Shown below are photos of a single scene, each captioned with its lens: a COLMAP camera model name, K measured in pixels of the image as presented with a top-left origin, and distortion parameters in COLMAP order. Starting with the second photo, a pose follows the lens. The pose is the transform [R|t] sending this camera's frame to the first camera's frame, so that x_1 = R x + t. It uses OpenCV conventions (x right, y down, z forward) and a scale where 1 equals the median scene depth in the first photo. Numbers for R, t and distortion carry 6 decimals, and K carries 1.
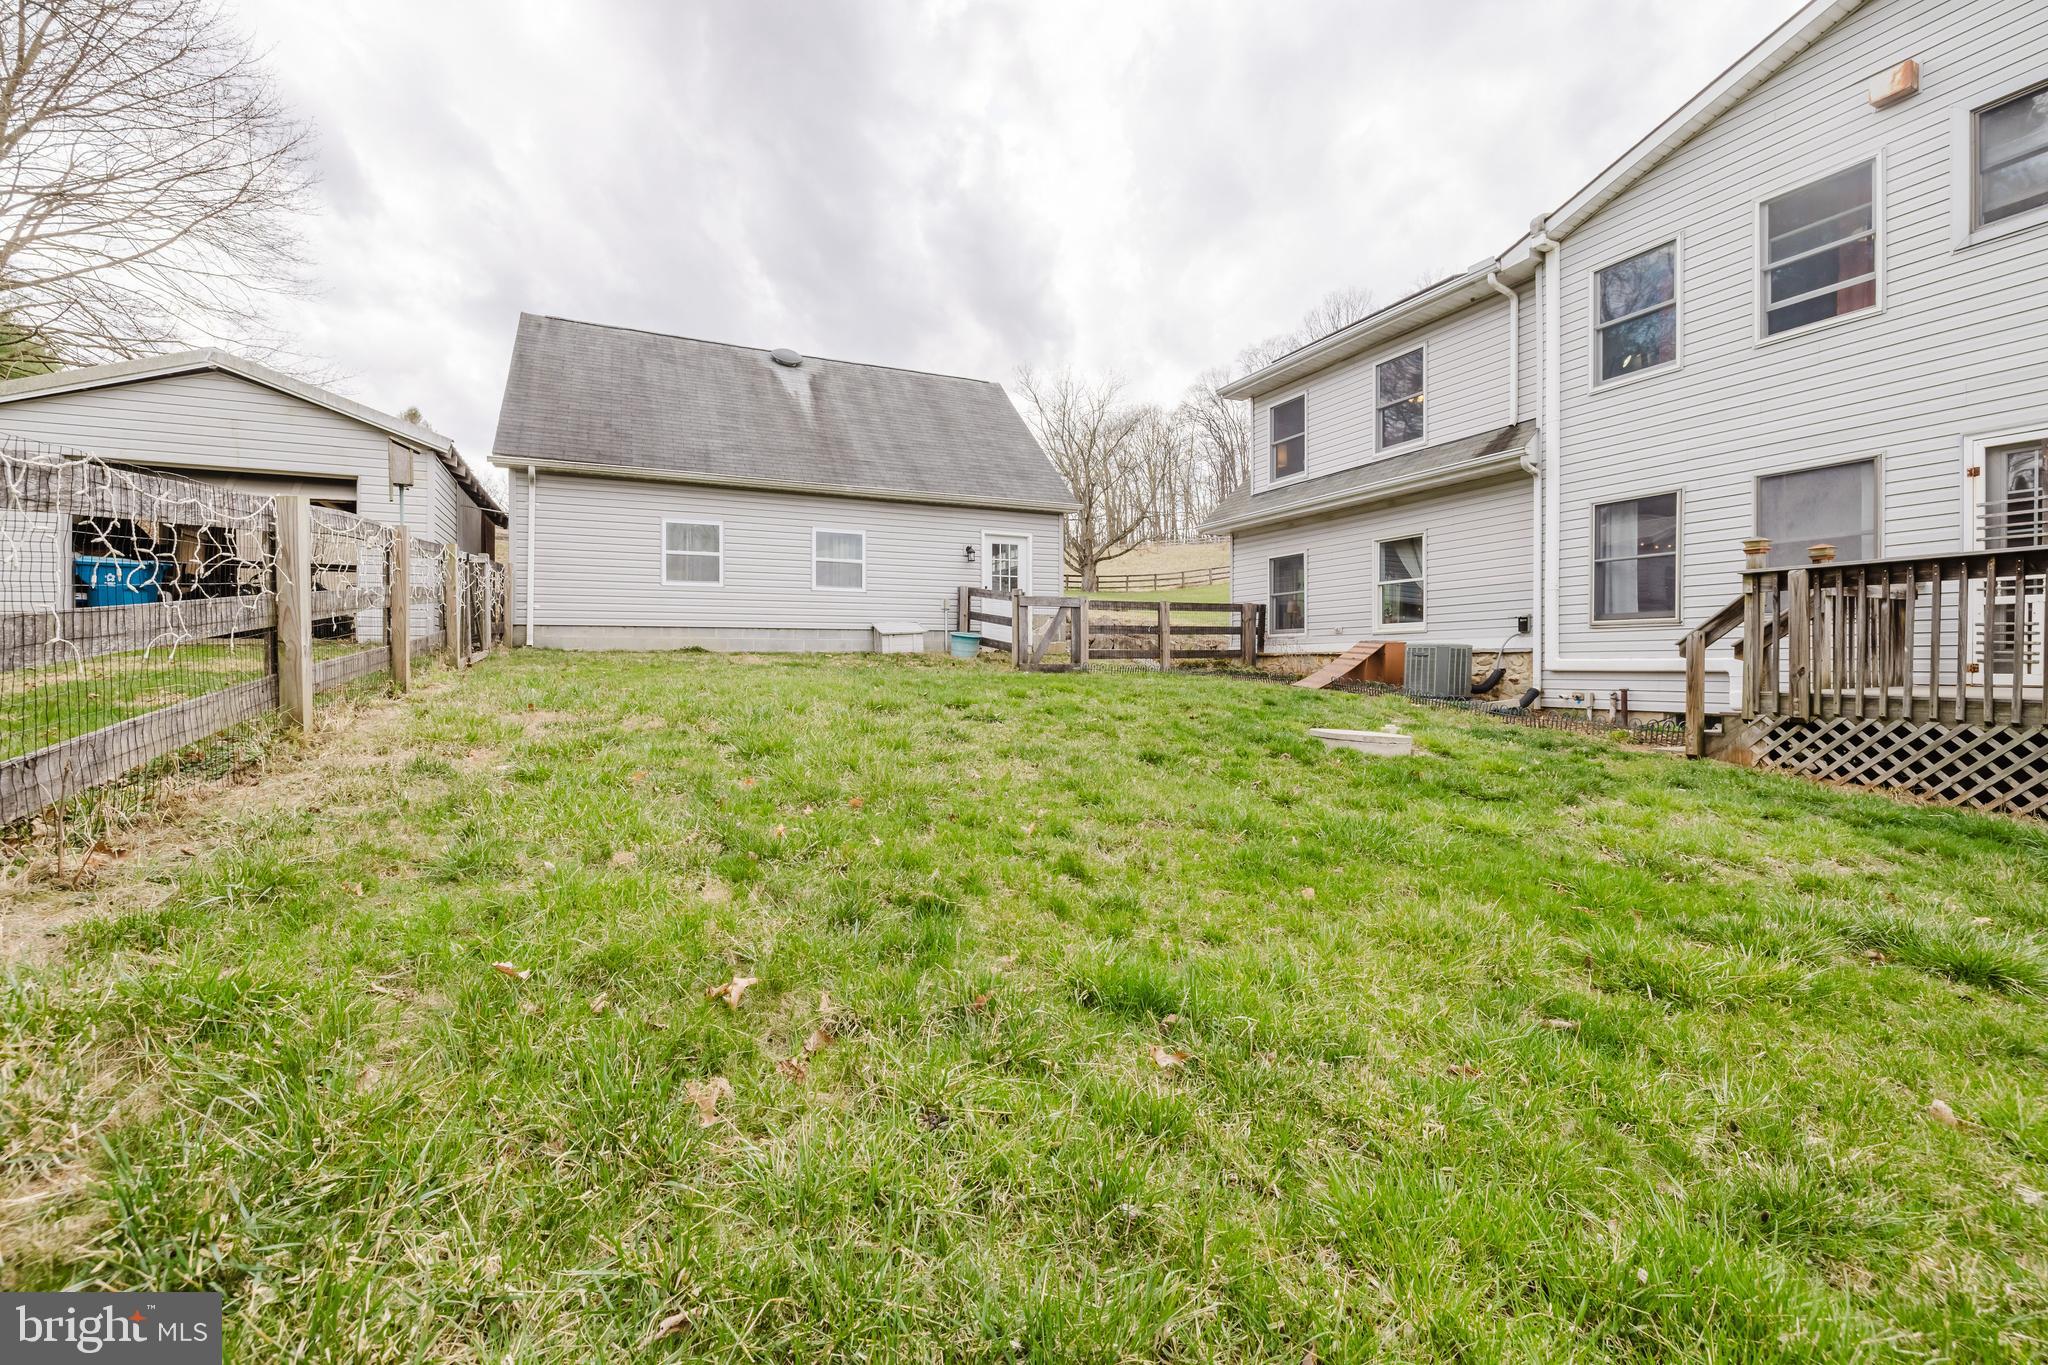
lens RADIAL K [[875.1, 0, 1025.1], [0, 875.1, 668.0], [0, 0, 1]] dist [0.000049, -0.000046]
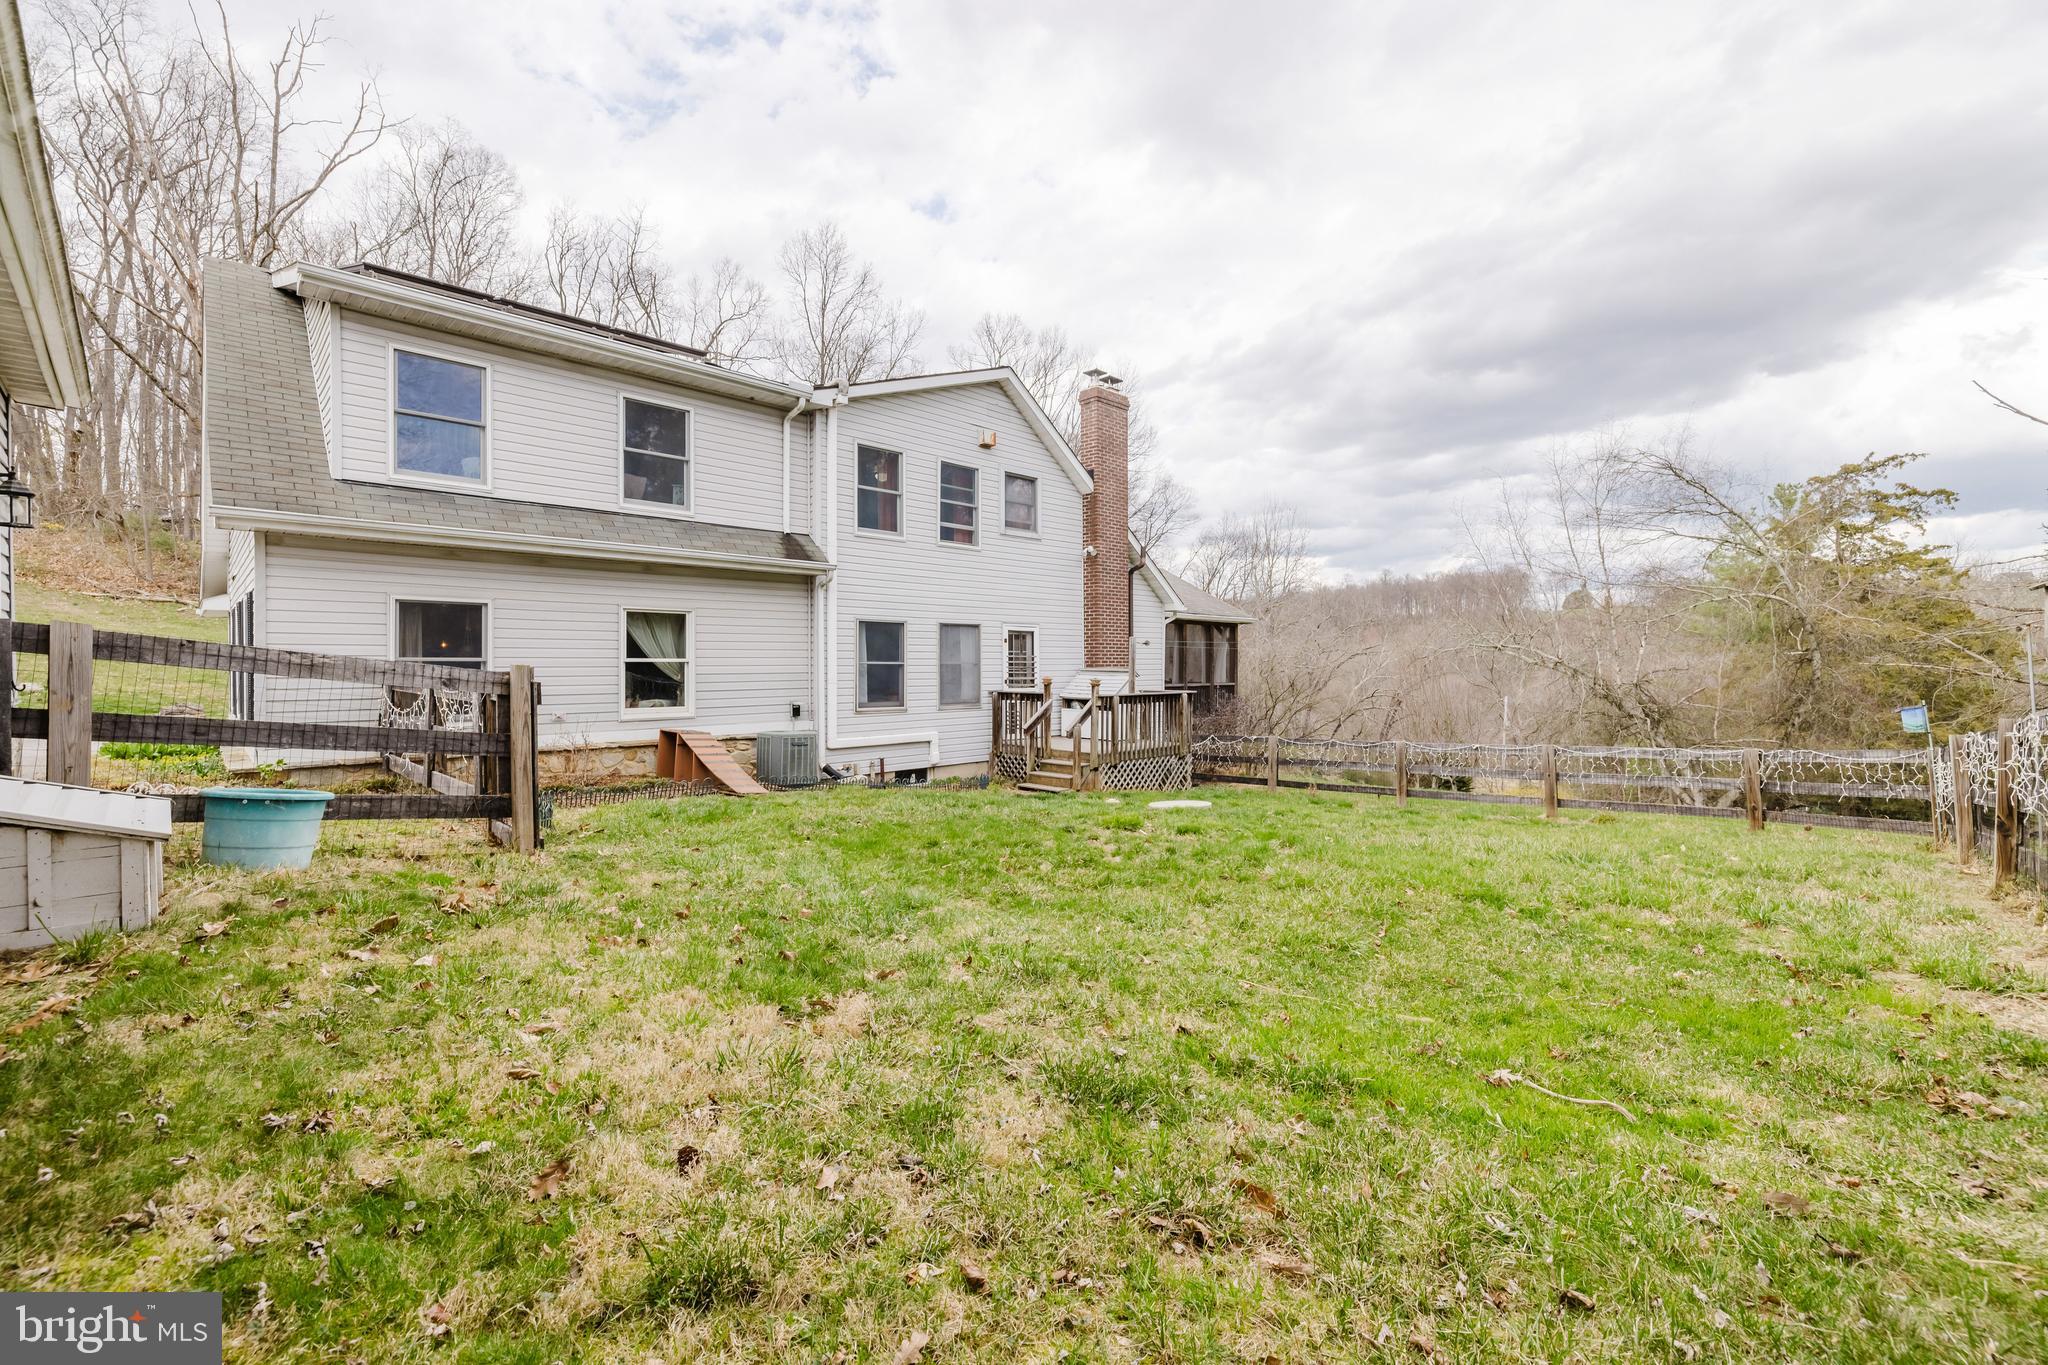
lens RADIAL K [[875.1, 0, 1024.6], [0, 875.1, 676.2], [0, 0, 1]] dist [0.000049, -0.000046]
pose [[-0.371364, -0.011634, 0.928415, -0.618778], [0.007593, 0.999850, 0.015566, -0.112339], [-0.928456, 0.012830, -0.371220, 1.166652]]
